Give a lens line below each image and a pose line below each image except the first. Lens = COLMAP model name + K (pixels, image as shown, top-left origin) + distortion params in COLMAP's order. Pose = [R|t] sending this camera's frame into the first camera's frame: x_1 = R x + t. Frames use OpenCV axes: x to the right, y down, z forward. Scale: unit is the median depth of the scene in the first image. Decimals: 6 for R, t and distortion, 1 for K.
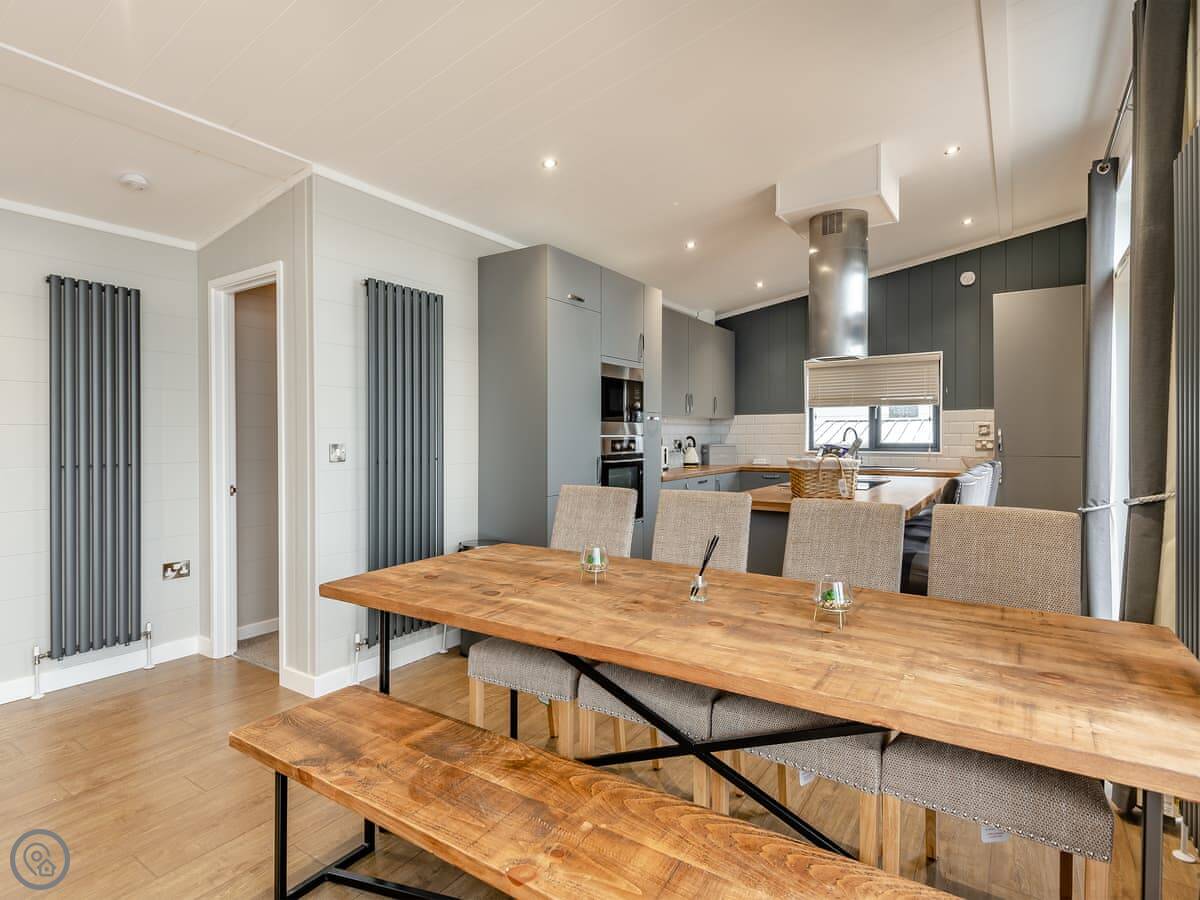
lens RADIAL K [[625.8, 0, 599.0], [0, 625.8, 431.3], [0, 0, 1]] dist [0.004769, 0.000691]
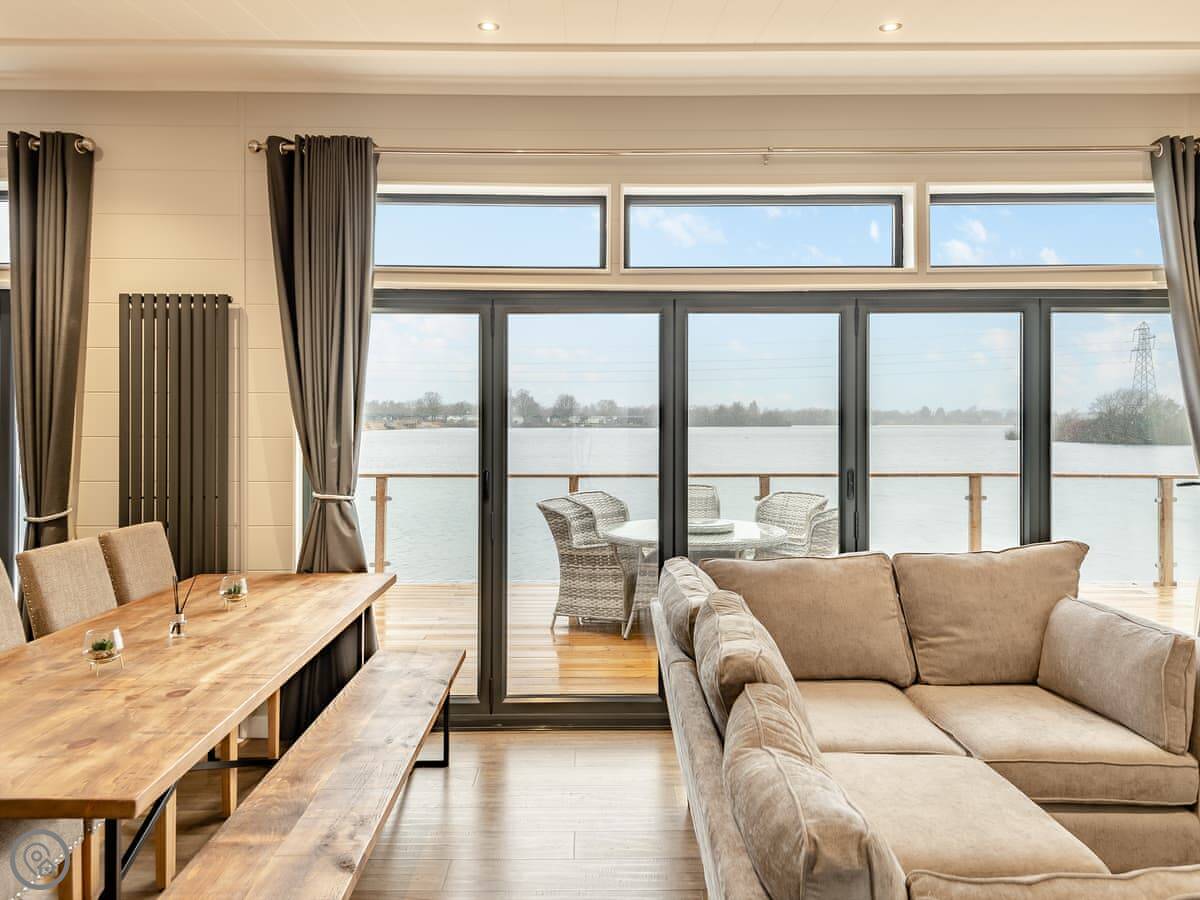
lens RADIAL K [[772.3, 0, 583.8], [0, 772.3, 417.8], [0, 0, 1]] dist [0.003782, -0.002904]
pose [[-0.553608, 0.006061, 0.832756, -1.377861], [-0.009713, 0.999859, -0.013734, -0.106226], [-0.832721, -0.015692, -0.553470, 1.152315]]
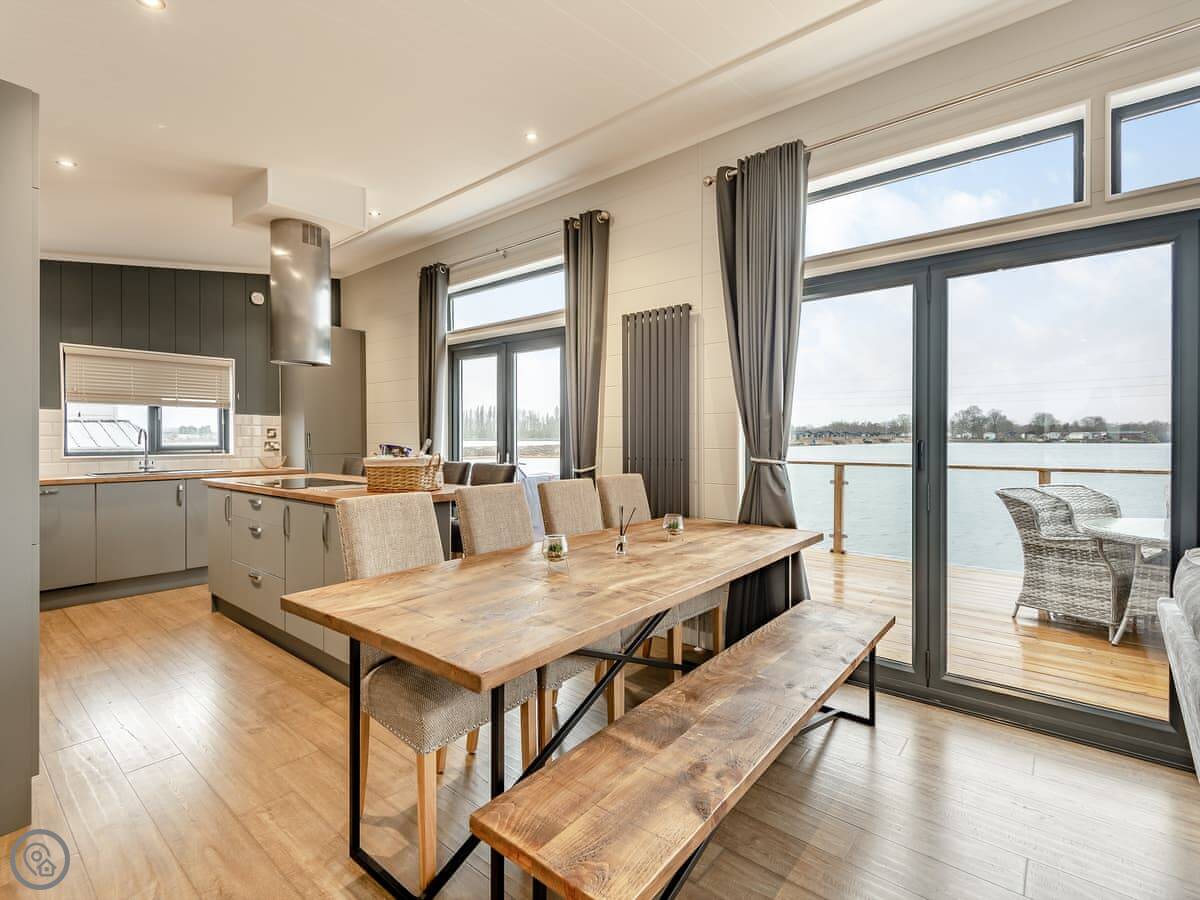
lens RADIAL K [[540.9, 0, 601.5], [0, 540.9, 443.2], [0, 0, 1]] dist [0.038156, -0.024241]
pose [[0.114435, -0.005654, 0.993415, -1.050732], [-0.009309, 0.999934, 0.006763, 0.012893], [-0.993387, -0.010022, 0.114375, 0.899454]]
